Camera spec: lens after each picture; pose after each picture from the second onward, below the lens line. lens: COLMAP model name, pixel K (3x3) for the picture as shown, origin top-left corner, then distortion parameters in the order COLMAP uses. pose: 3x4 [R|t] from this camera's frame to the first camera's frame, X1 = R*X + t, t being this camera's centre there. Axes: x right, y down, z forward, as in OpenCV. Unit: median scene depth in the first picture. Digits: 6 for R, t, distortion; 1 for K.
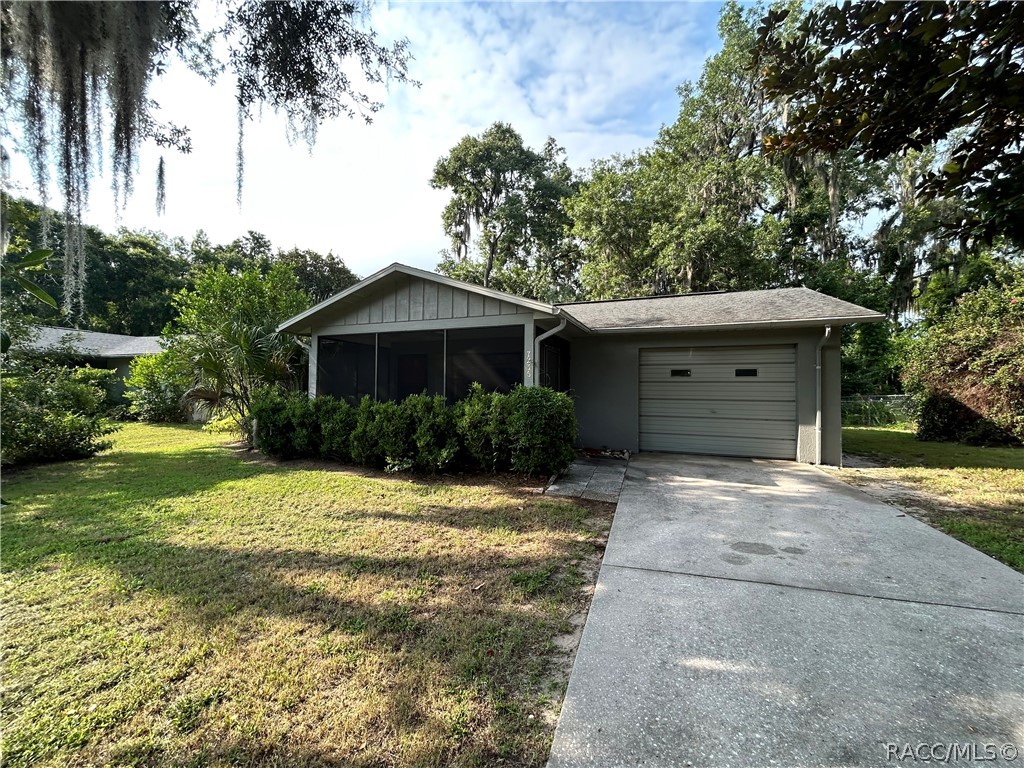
lens RADIAL K [[418.1, 0, 512.0], [0, 418.1, 384.0], [0, 0, 1]] dist [-0.005615, 0.004817]
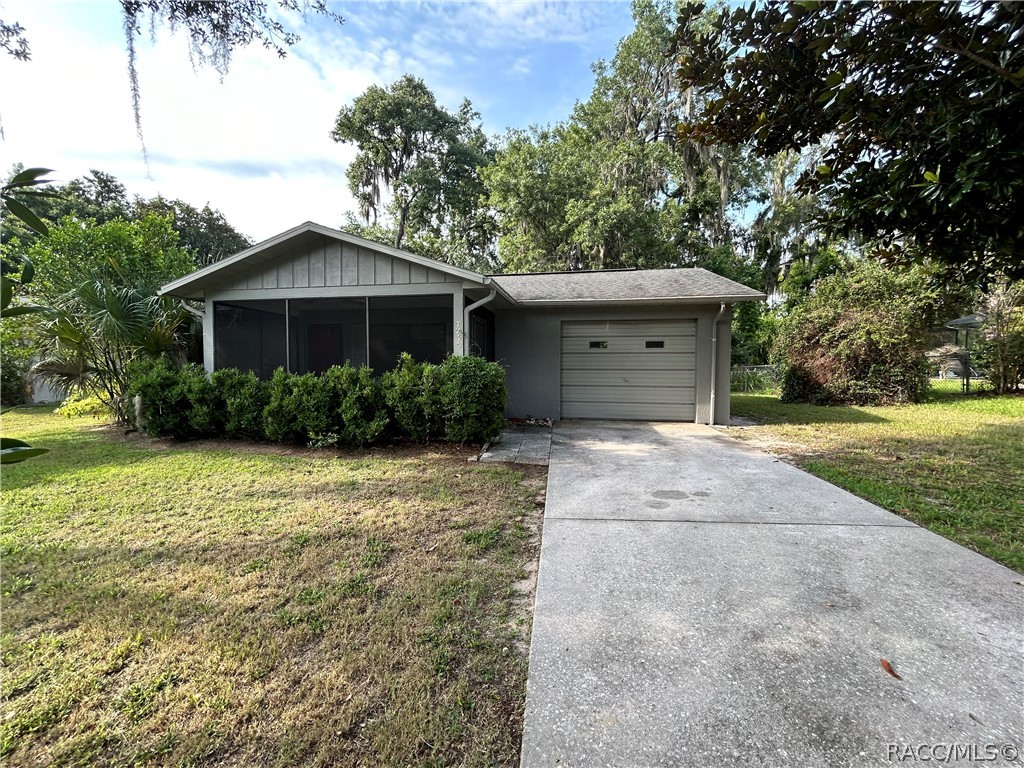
lens RADIAL K [[424.0, 0, 512.0], [0, 424.0, 384.0], [0, 0, 1]] dist [-0.002279, 0.005051]
pose [[0.977210, -0.016324, 0.211646, -0.042897], [0.004204, 0.998331, 0.057589, 0.010850], [-0.212233, -0.055387, 0.975648, -0.013217]]
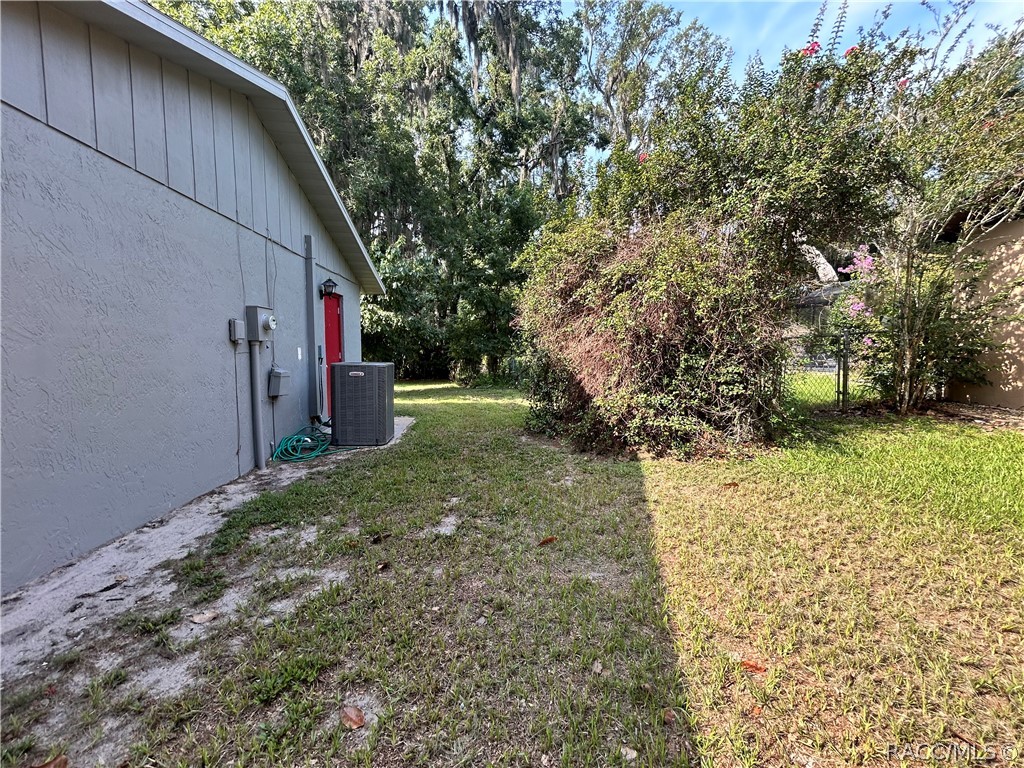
lens RADIAL K [[418.1, 0, 512.0], [0, 418.1, 384.0], [0, 0, 1]] dist [-0.005615, 0.004817]
pose [[0.899779, -0.040078, 0.434501, 0.952741], [-0.003554, 0.995067, 0.099142, 0.016831], [-0.436331, -0.090750, 0.895198, 0.689780]]
